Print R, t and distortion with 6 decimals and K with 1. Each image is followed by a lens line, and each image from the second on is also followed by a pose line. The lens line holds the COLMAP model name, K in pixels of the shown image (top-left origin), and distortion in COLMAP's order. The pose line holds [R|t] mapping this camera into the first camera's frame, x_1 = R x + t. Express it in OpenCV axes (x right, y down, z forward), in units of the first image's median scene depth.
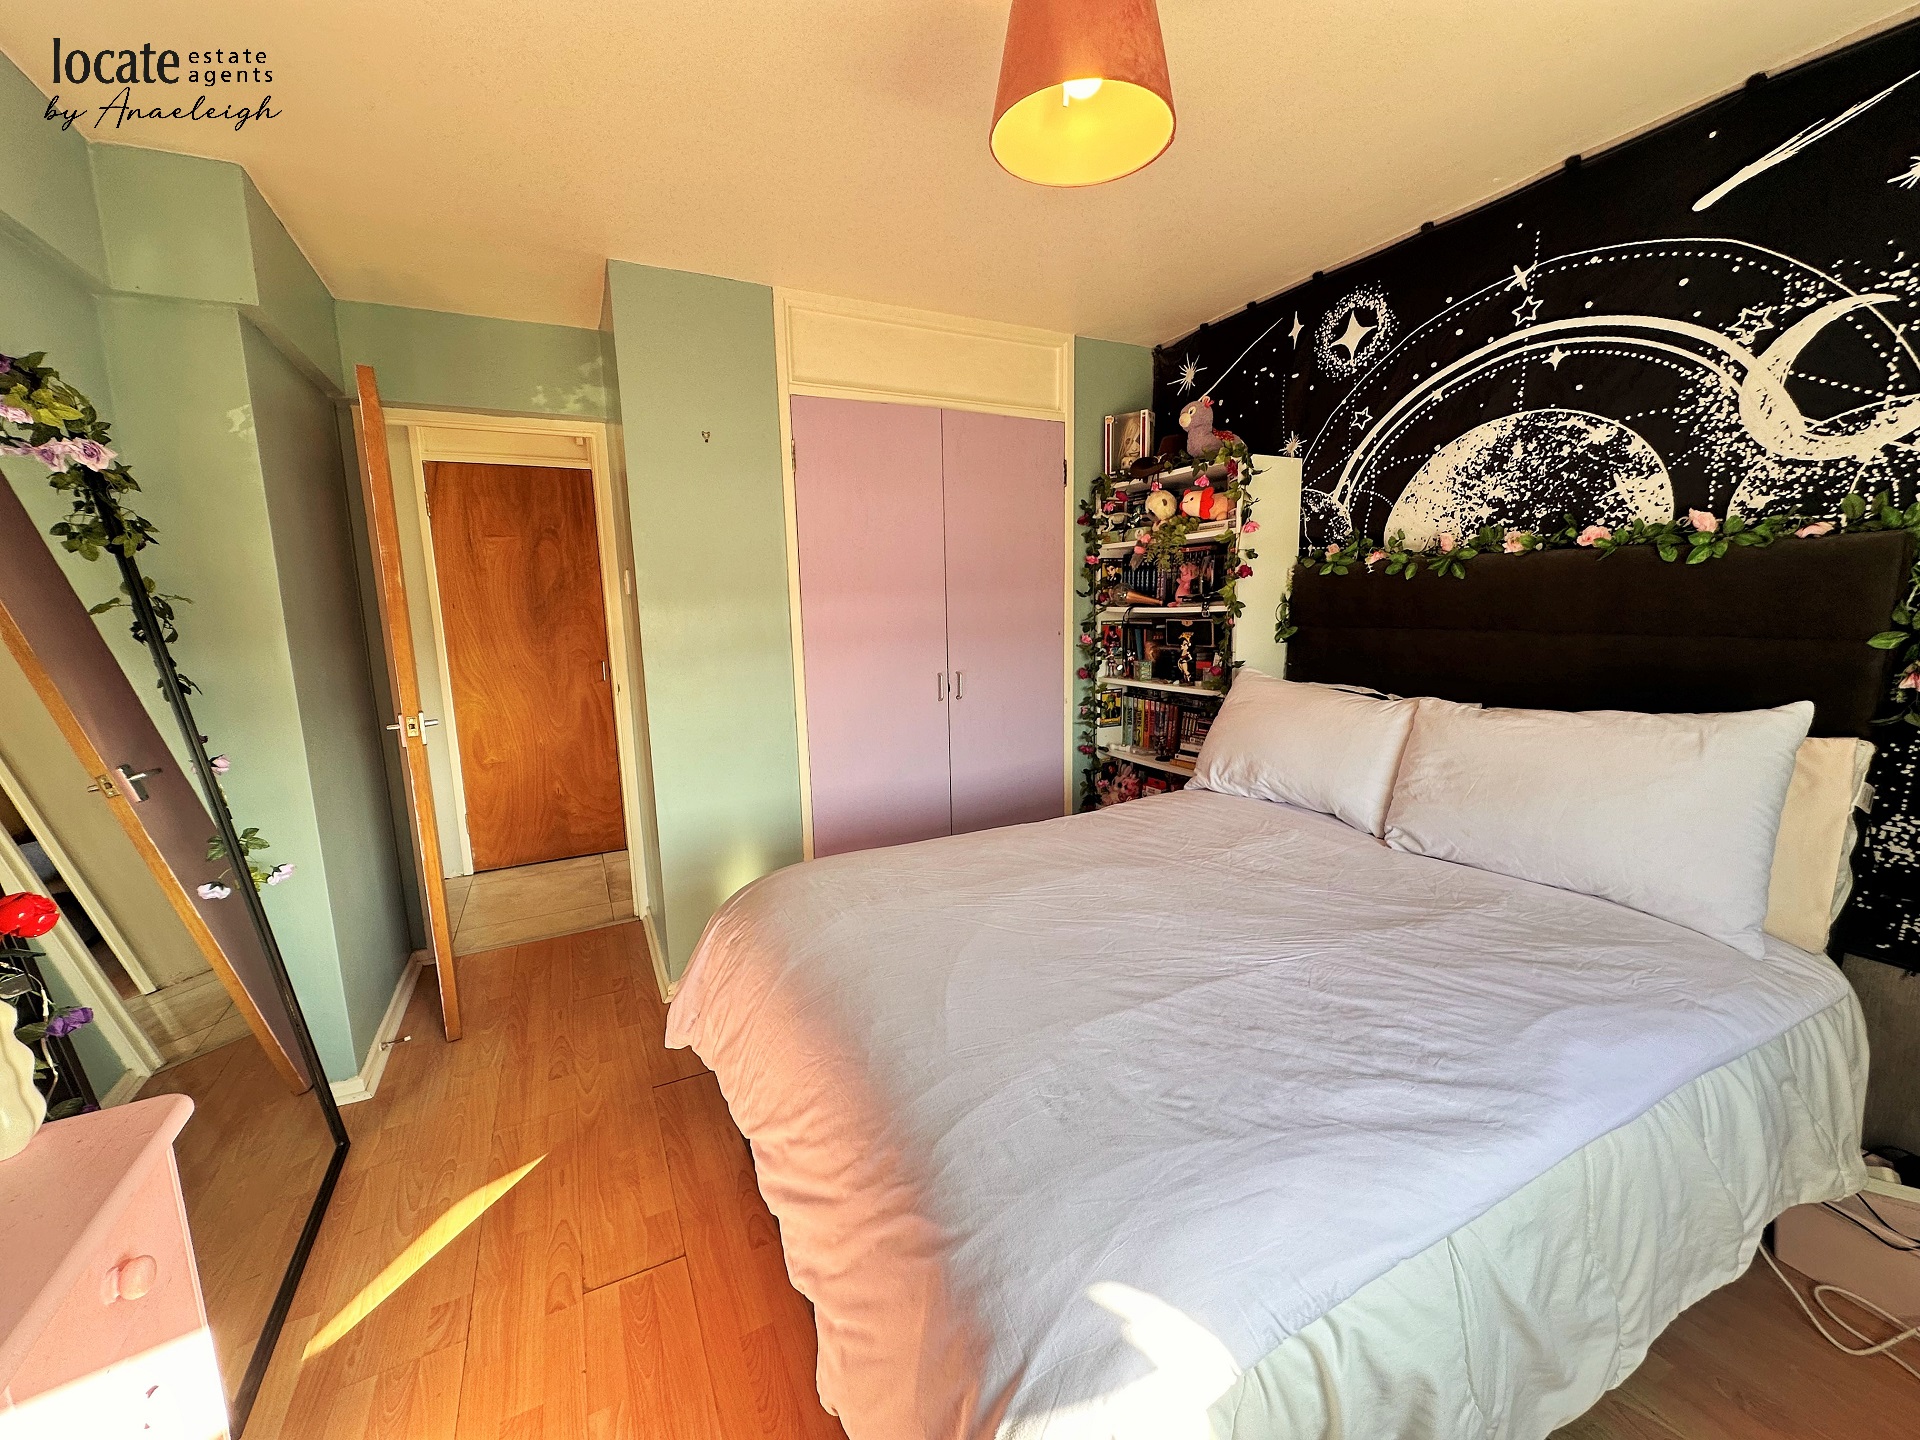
lens RADIAL K [[764.4, 0, 960.0], [0, 764.4, 720.0], [0, 0, 1]] dist [-0.001639, 0.000252]
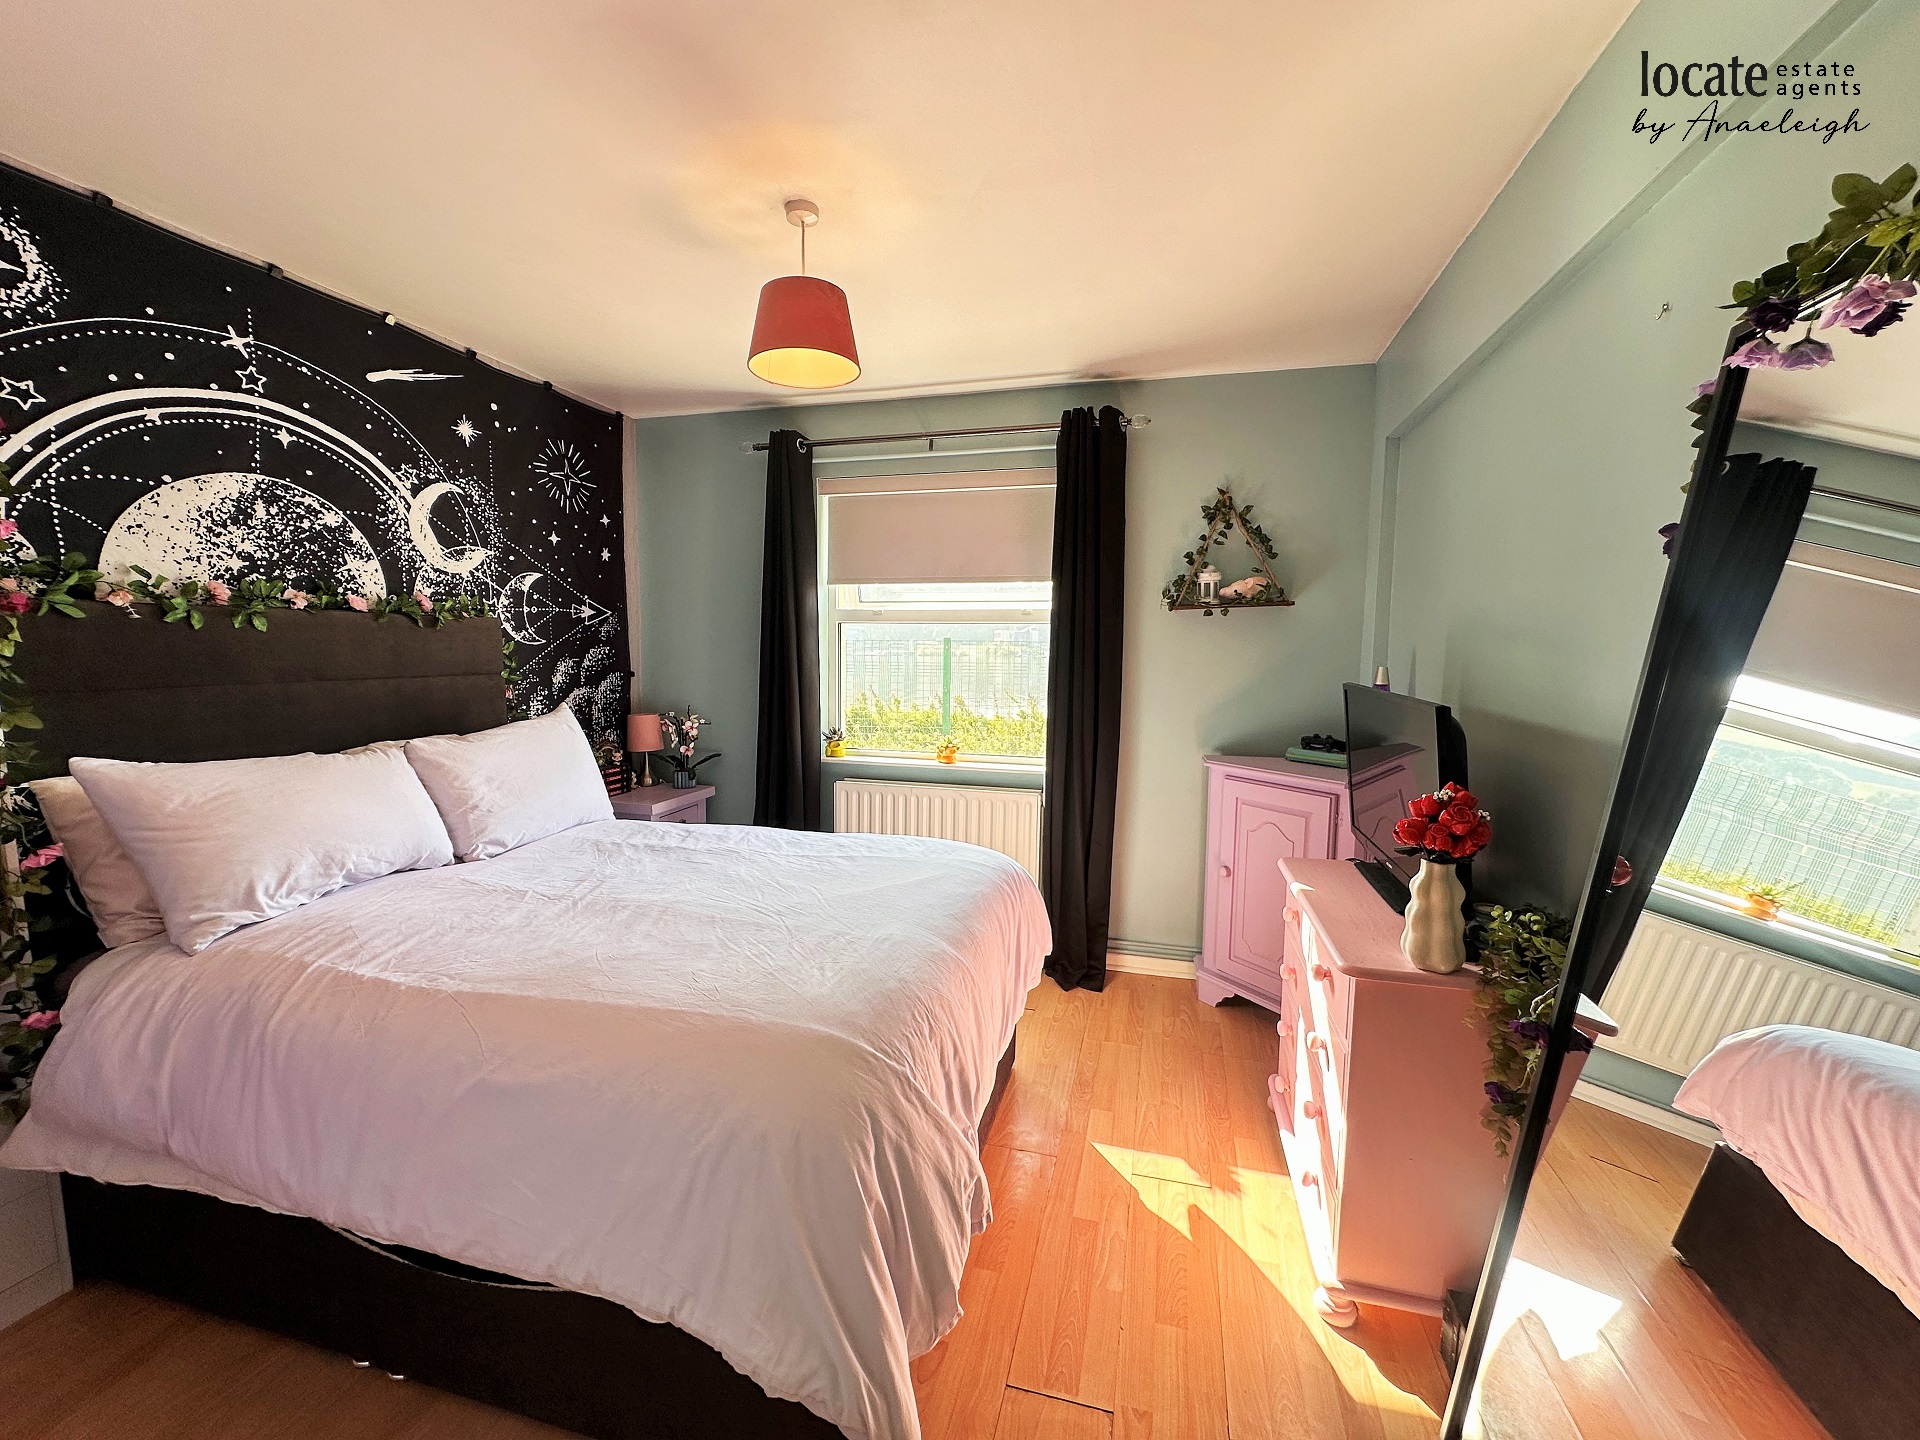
lens RADIAL K [[764.4, 0, 960.0], [0, 764.4, 720.0], [0, 0, 1]] dist [-0.001639, 0.000252]
pose [[-0.733110, -0.051146, 0.678185, -0.703639], [0.115140, 0.973441, 0.197878, -0.177143], [-0.670293, 0.223152, -0.707750, 1.196840]]
